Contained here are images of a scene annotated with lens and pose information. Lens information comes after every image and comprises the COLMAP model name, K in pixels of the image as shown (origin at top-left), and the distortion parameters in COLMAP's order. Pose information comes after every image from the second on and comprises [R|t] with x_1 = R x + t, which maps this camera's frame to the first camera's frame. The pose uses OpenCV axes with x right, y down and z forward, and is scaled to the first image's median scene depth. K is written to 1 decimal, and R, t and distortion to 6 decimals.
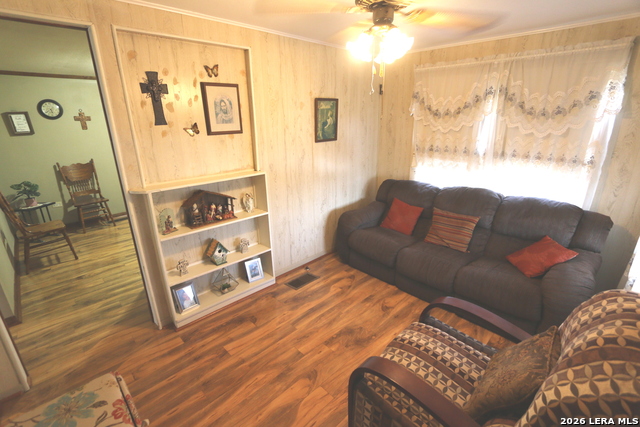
lens RADIAL K [[292.8, 0, 318.5], [0, 292.8, 216.0], [0, 0, 1]] dist [-0.018422, 0.001051]
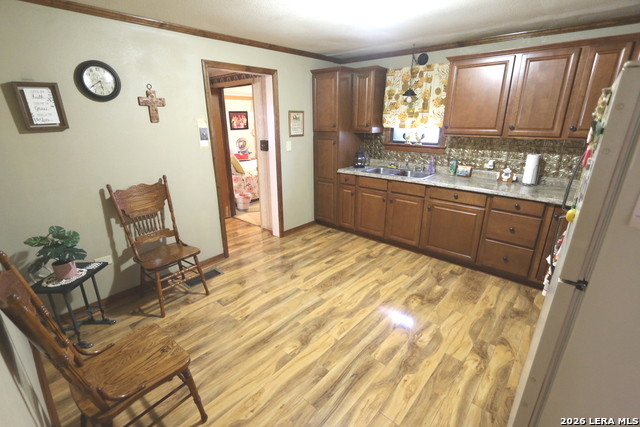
lens RADIAL K [[292.8, 0, 318.5], [0, 292.8, 216.0], [0, 0, 1]] dist [-0.018422, 0.001051]
pose [[0.997820, -0.005247, 0.065784, -0.556276], [0.005039, 0.999982, 0.003332, -0.126990], [-0.065800, -0.002993, 0.997828, 0.446403]]
